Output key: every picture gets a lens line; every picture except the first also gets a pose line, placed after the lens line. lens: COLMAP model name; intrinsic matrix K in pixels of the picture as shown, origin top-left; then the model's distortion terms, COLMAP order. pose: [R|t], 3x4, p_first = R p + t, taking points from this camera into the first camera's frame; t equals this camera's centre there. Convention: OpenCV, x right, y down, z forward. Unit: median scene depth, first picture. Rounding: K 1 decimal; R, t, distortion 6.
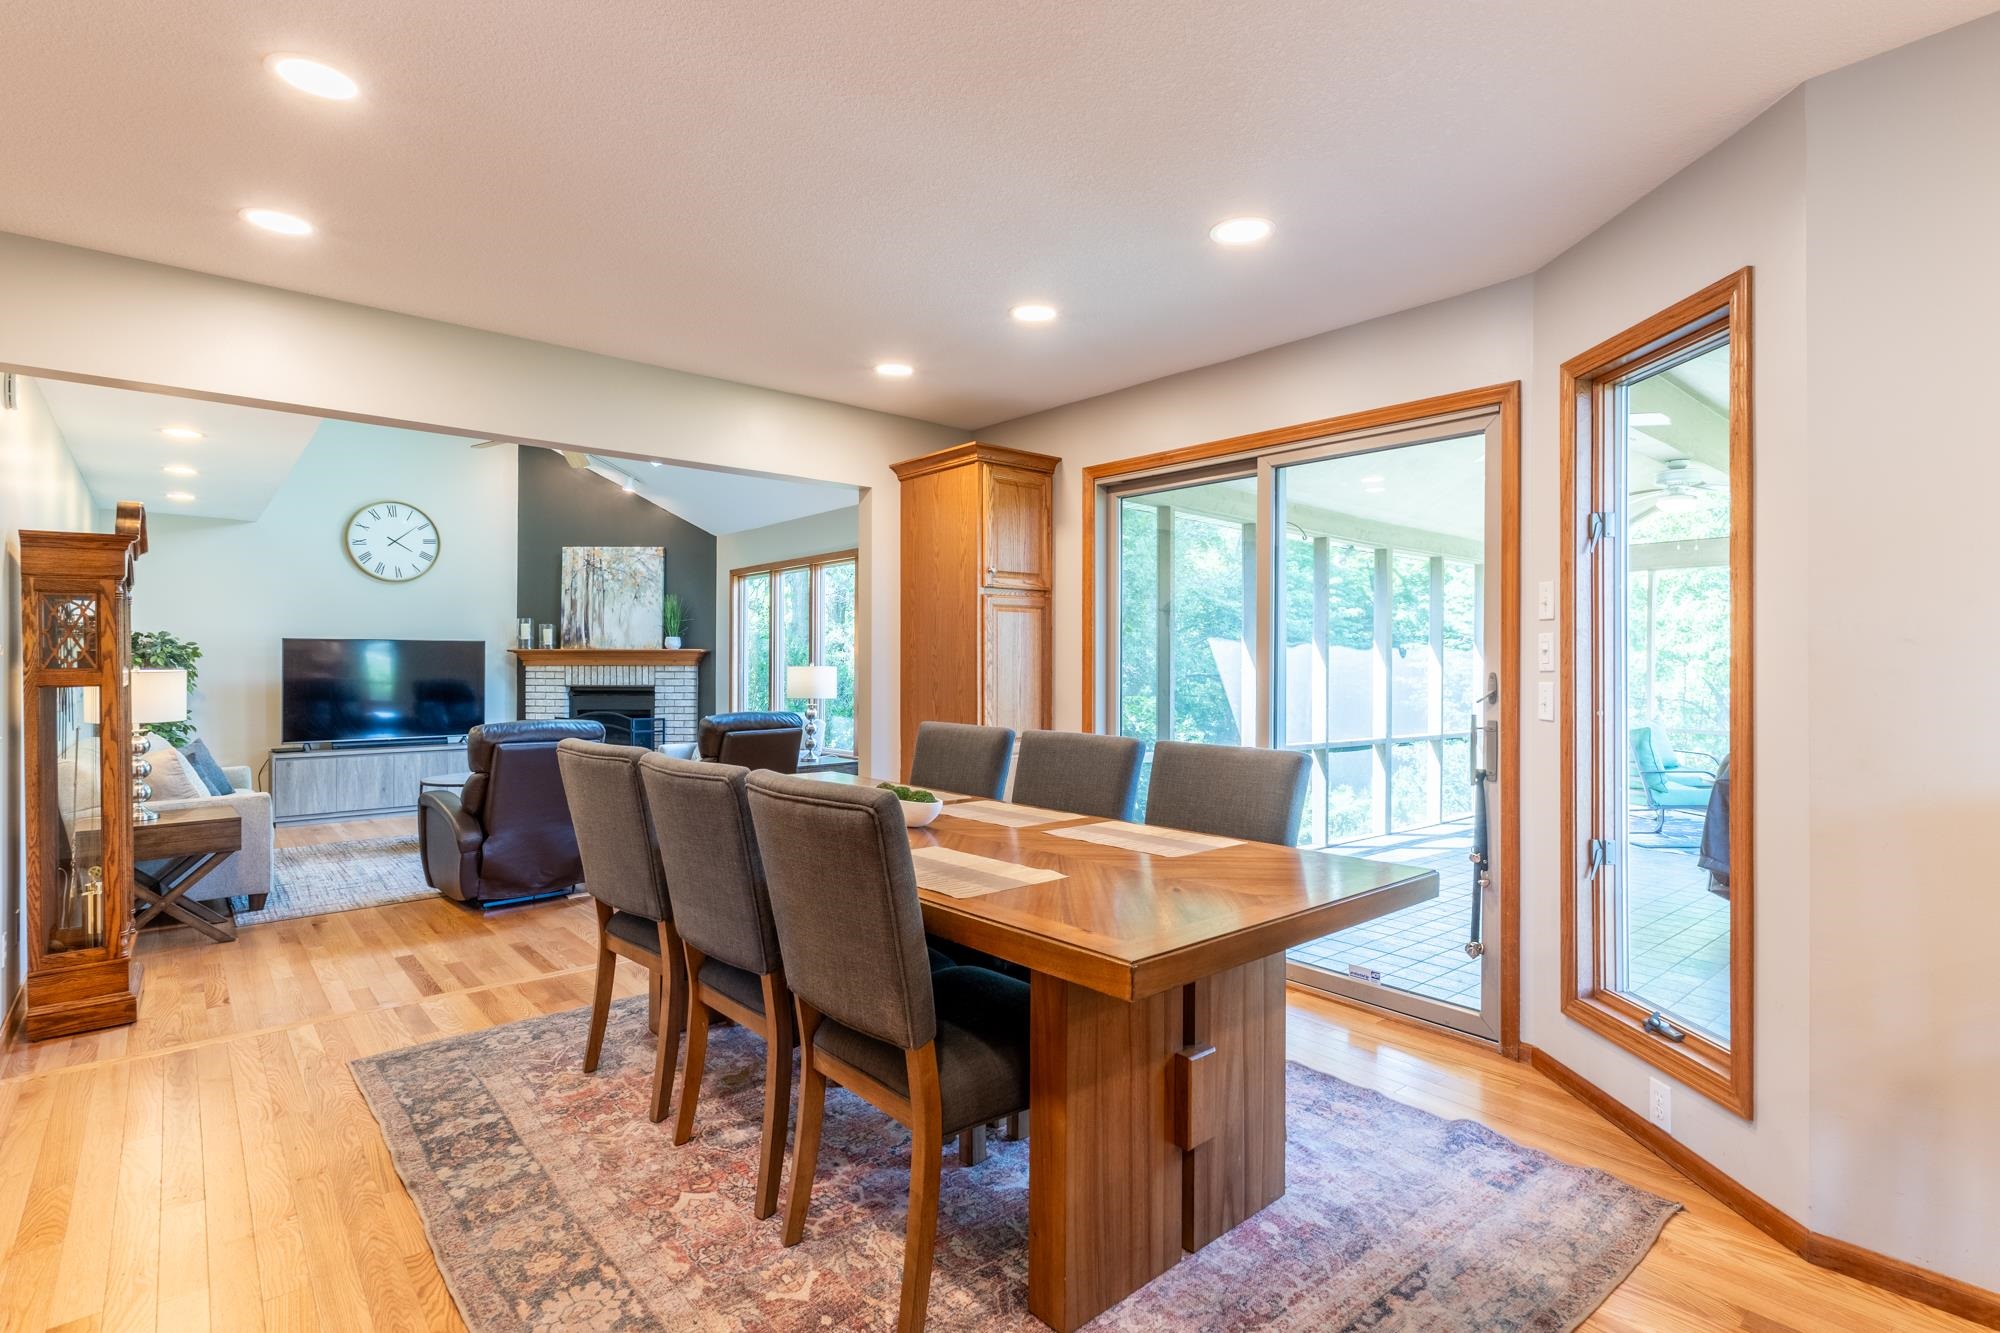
lens RADIAL K [[971.7, 0, 993.5], [0, 971.7, 659.5], [0, 0, 1]] dist [0.000101, 0.001537]
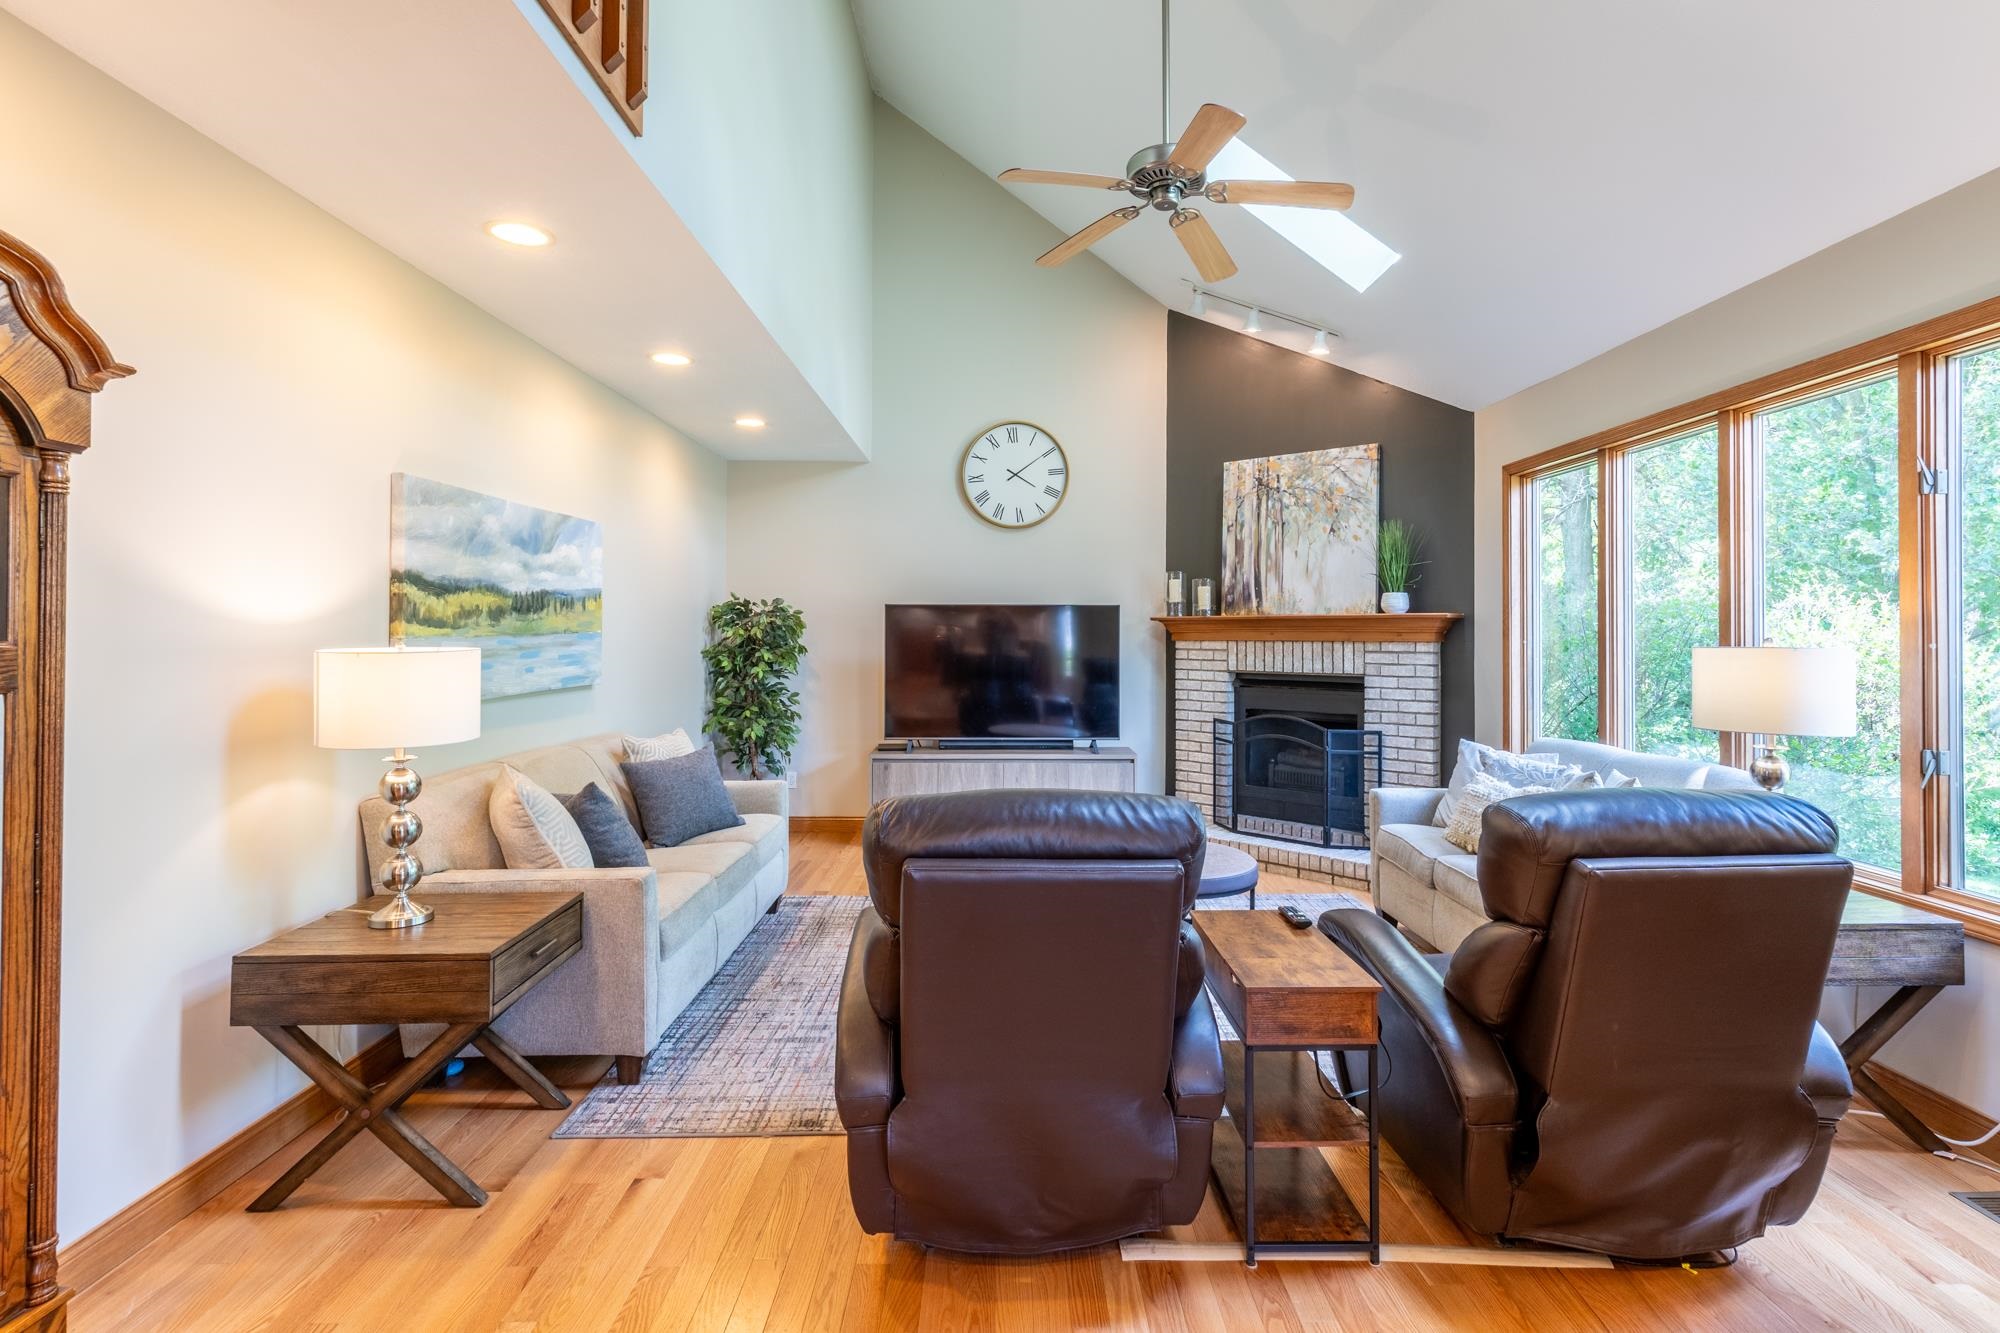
lens RADIAL K [[971.7, 0, 1002.1], [0, 971.7, 615.2], [0, 0, 1]] dist [0.000101, 0.001537]
pose [[0.764846, -0.011386, -0.644113, -0.139577], [-0.000945, 0.999823, -0.018796, 0.001434], [0.644213, 0.014985, 0.764700, 0.416796]]
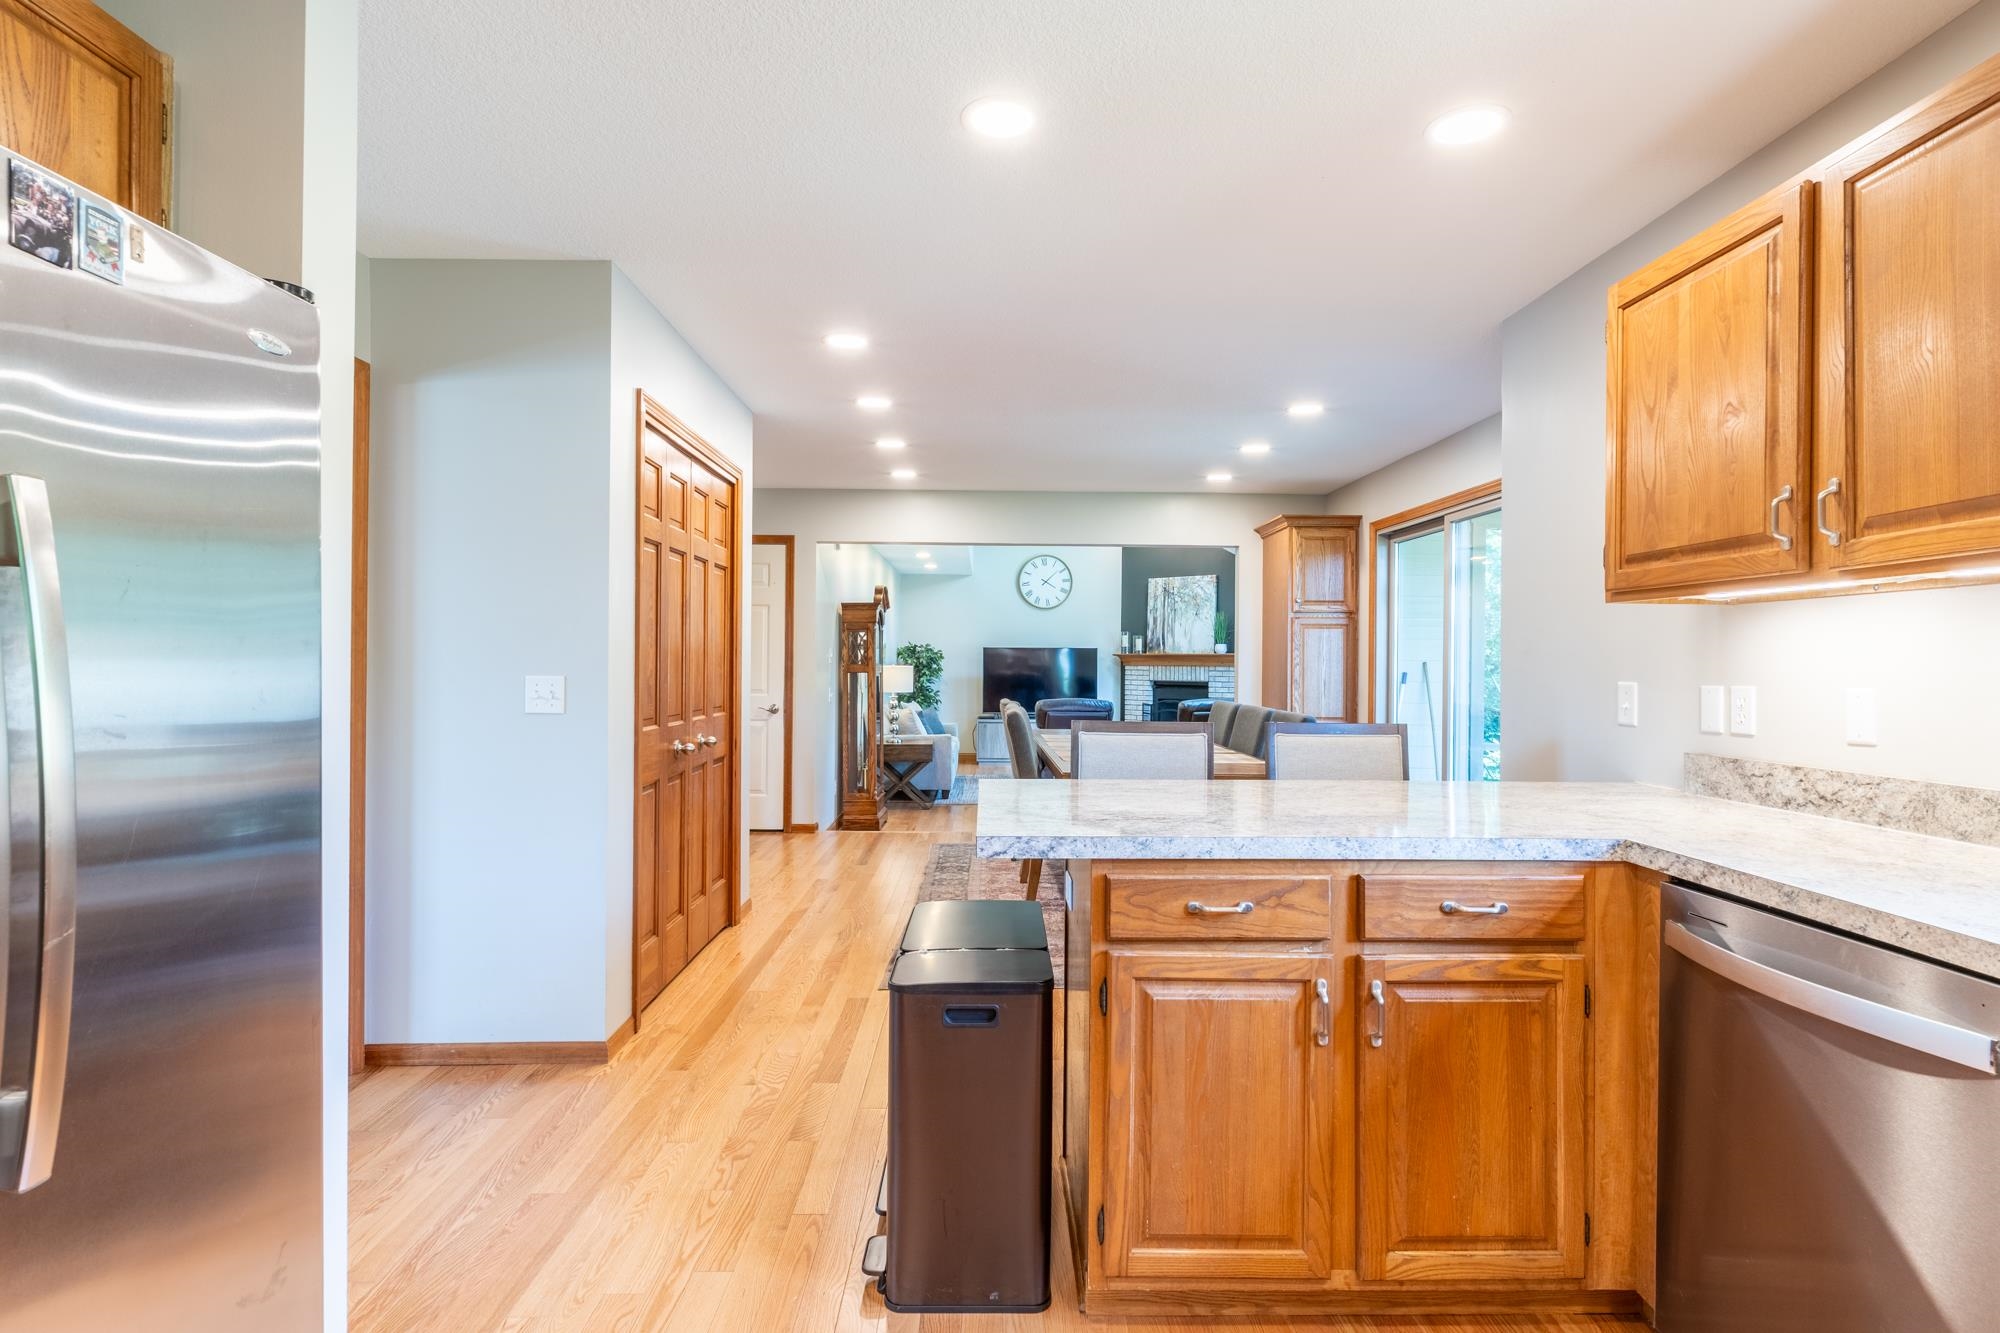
lens RADIAL K [[971.7, 0, 998.8], [0, 971.7, 659.7], [0, 0, 1]] dist [0.000101, 0.001537]
pose [[0.772712, 0.002208, -0.634752, 0.273752], [-0.003966, 0.999991, -0.001349, 0.000461], [0.634744, 0.003560, 0.772714, -0.196627]]
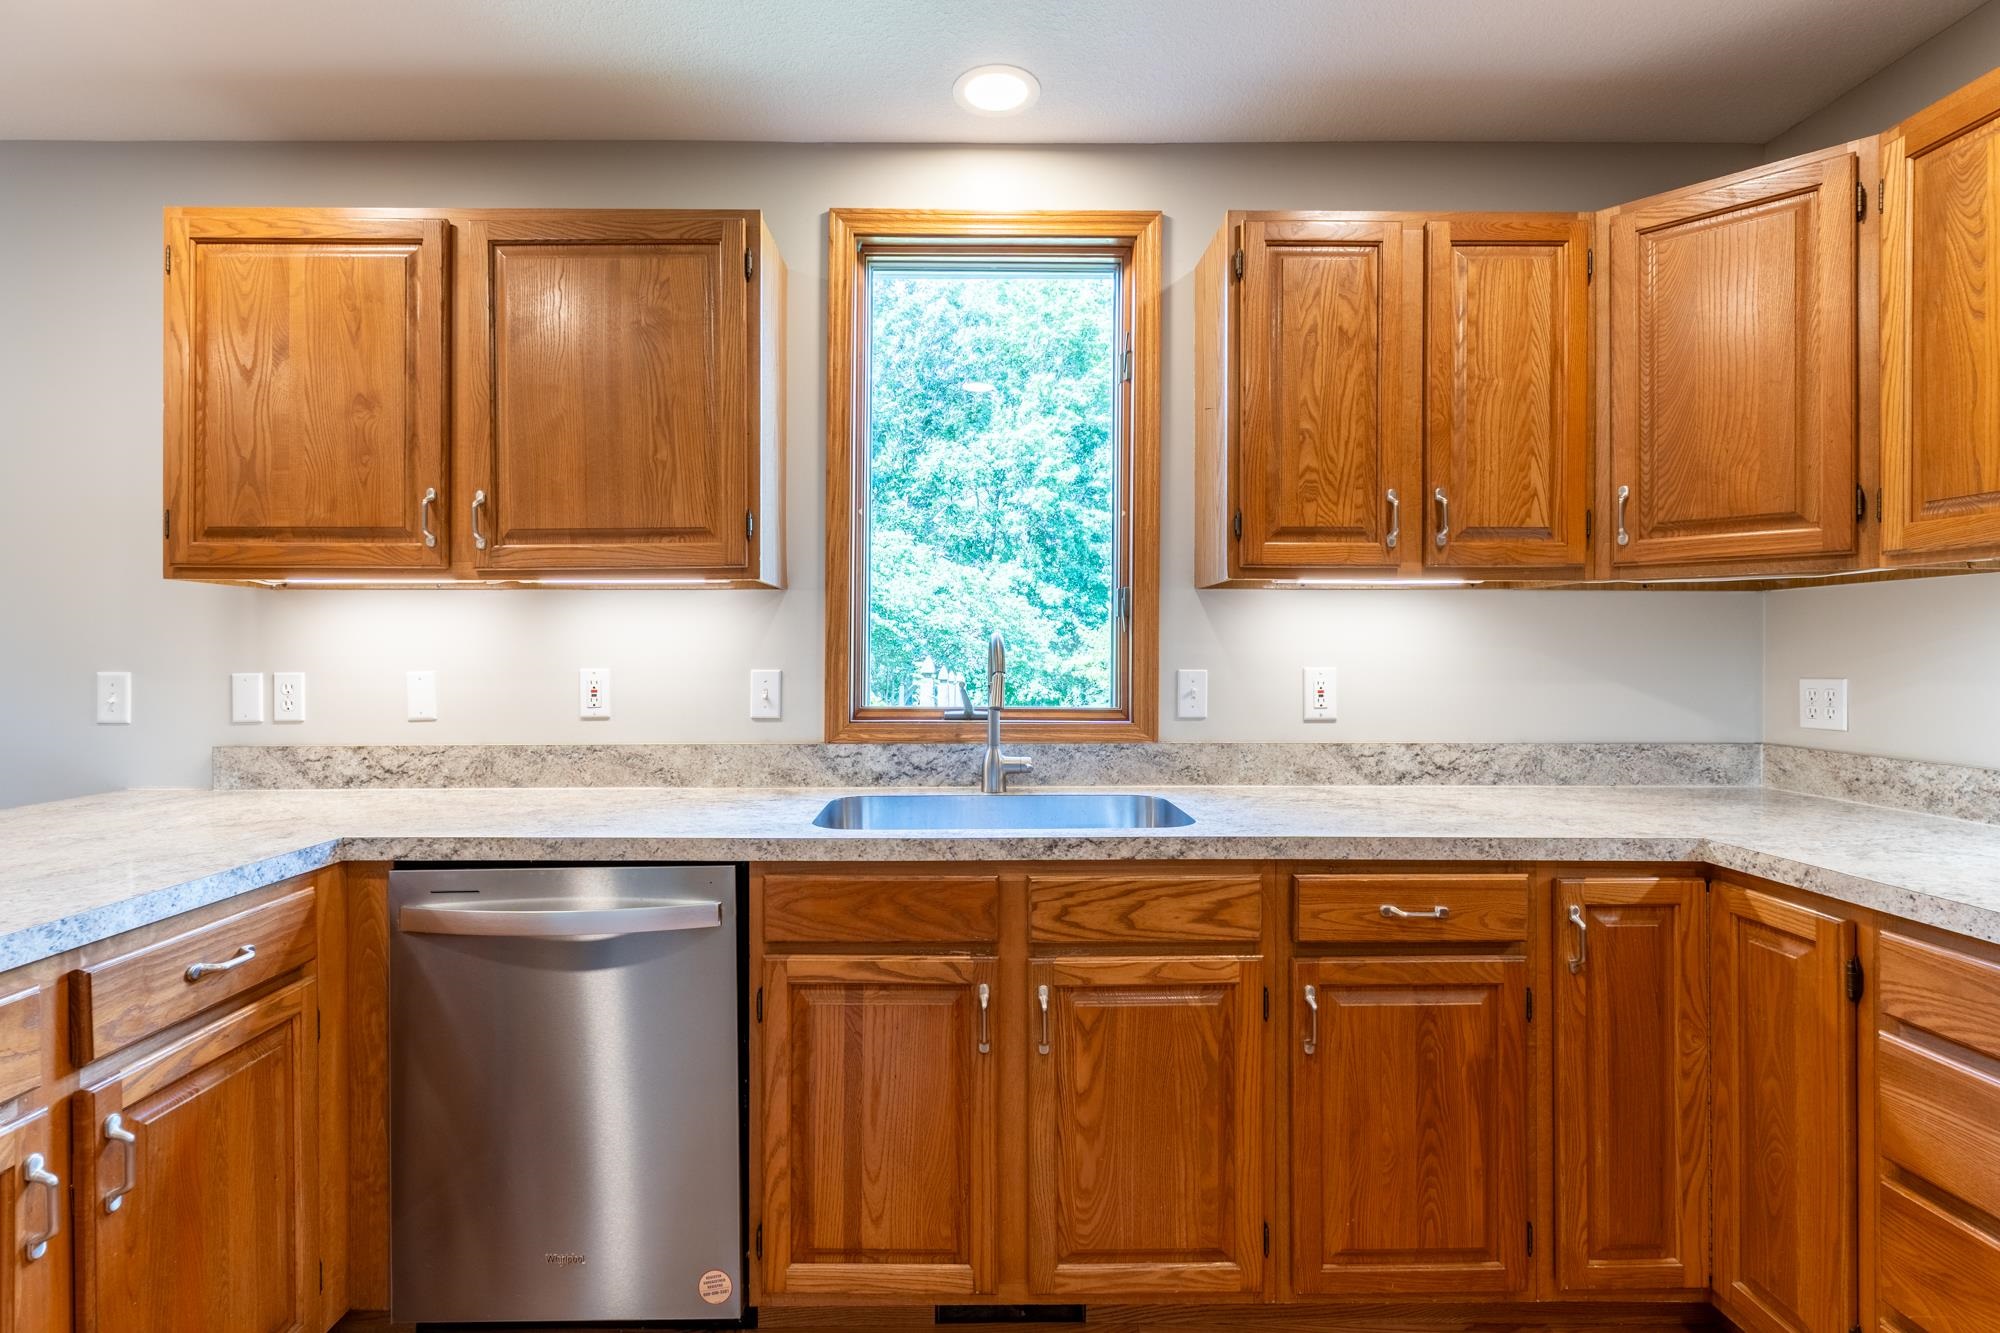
lens RADIAL K [[971.7, 0, 972.7], [0, 971.7, 652.2], [0, 0, 1]] dist [0.000101, 0.001537]
pose [[0.637436, -0.000153, 0.770503, 0.187261], [-0.001543, 0.999998, 0.001475, 0.000351], [-0.770502, -0.002129, 0.637434, -0.175508]]
